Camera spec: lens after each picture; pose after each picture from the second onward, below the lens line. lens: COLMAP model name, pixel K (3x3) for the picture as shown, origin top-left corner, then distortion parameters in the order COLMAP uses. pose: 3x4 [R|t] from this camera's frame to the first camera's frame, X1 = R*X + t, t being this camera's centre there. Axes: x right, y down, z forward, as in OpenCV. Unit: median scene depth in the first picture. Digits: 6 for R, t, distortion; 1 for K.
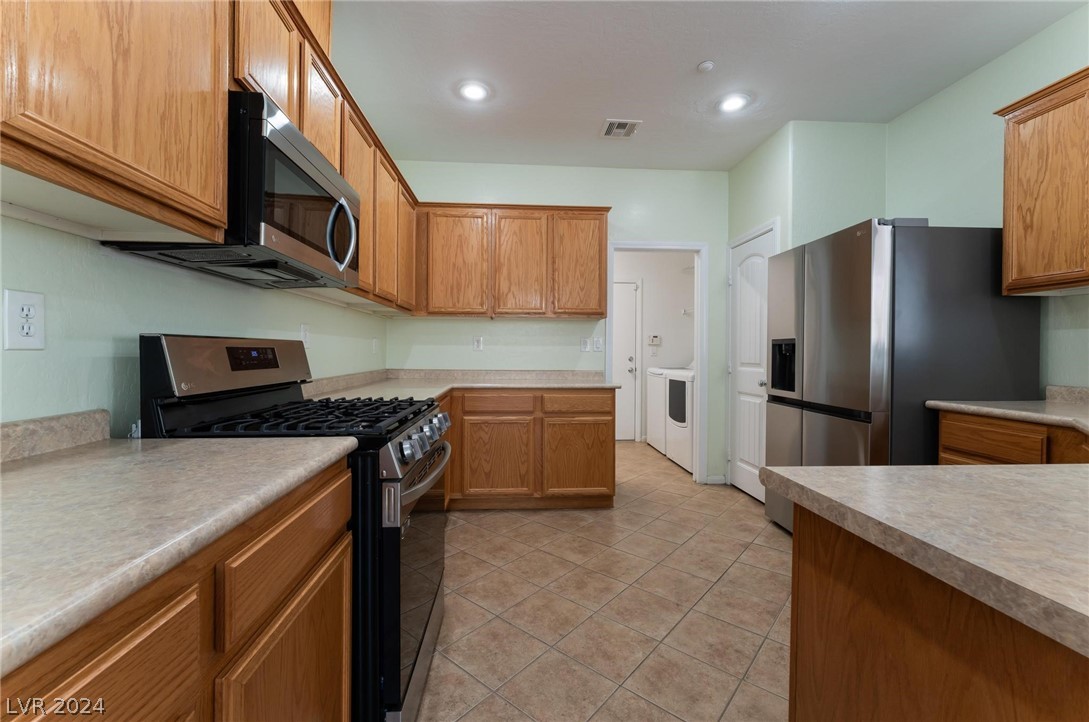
lens RADIAL K [[440.6, 0, 532.5], [0, 440.6, 355.3], [0, 0, 1]] dist [-0.002956, 0.000696]
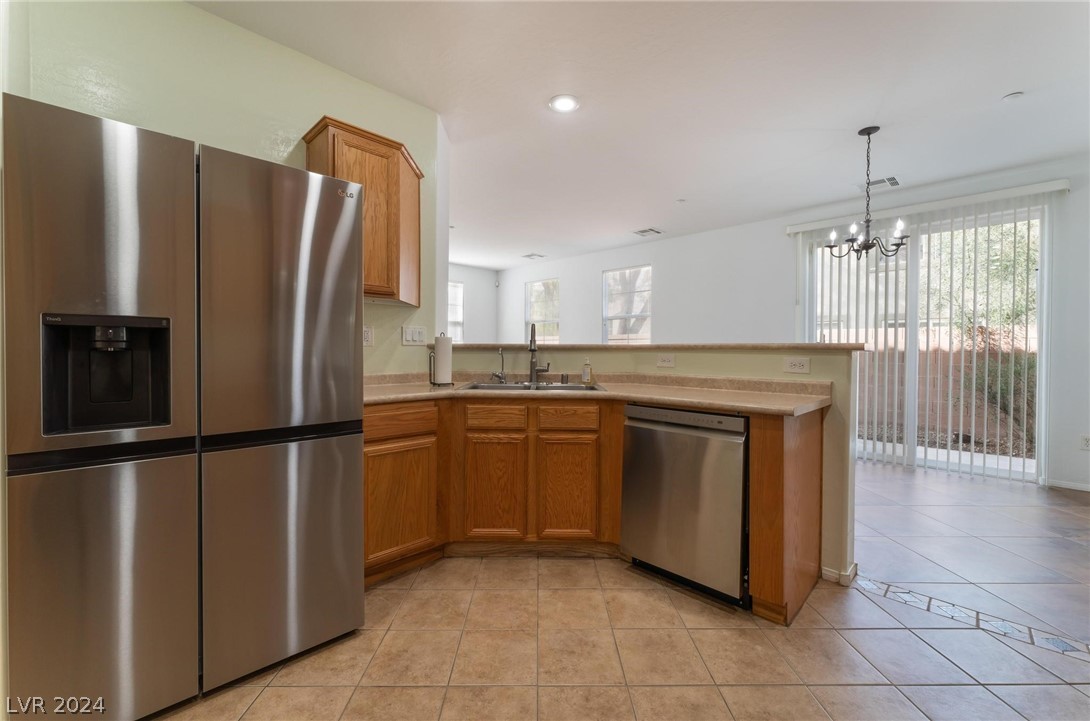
lens RADIAL K [[441.0, 0, 546.7], [0, 441.0, 355.9], [0, 0, 1]] dist [-0.002956, 0.000696]
pose [[-0.673644, -0.017509, 0.738849, -0.051297], [-0.001463, 0.999749, 0.022357, -0.005819], [-0.739055, 0.013980, -0.673501, 0.833112]]
